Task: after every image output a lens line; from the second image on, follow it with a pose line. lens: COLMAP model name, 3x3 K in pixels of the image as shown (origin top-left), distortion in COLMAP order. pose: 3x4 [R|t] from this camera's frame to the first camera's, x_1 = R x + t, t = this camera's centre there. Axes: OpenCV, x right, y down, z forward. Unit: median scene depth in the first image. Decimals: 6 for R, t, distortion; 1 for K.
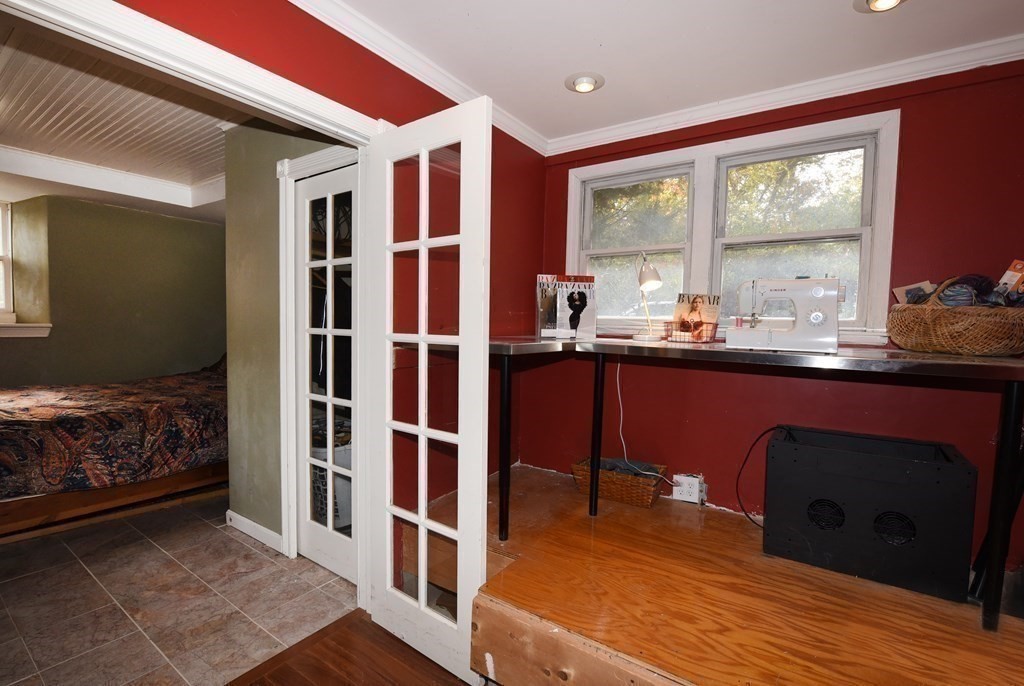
lens RADIAL K [[459.9, 0, 512.0], [0, 459.9, 343.0], [0, 0, 1]] dist [-0.003141, -0.000661]
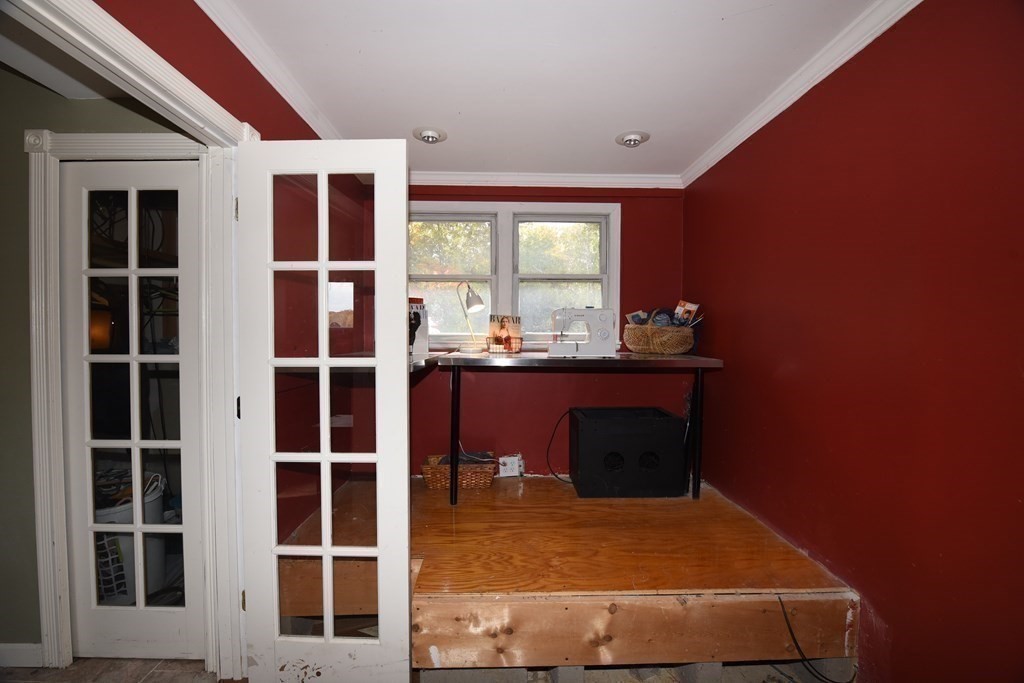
lens RADIAL K [[413.7, 0, 512.0], [0, 413.7, 341.5], [0, 0, 1]] dist [-0.008028, -0.000207]
pose [[0.817658, -0.026627, 0.575088, -0.276661], [0.040312, 0.999126, -0.011054, -0.020604], [-0.574291, 0.032221, 0.818017, 0.037746]]
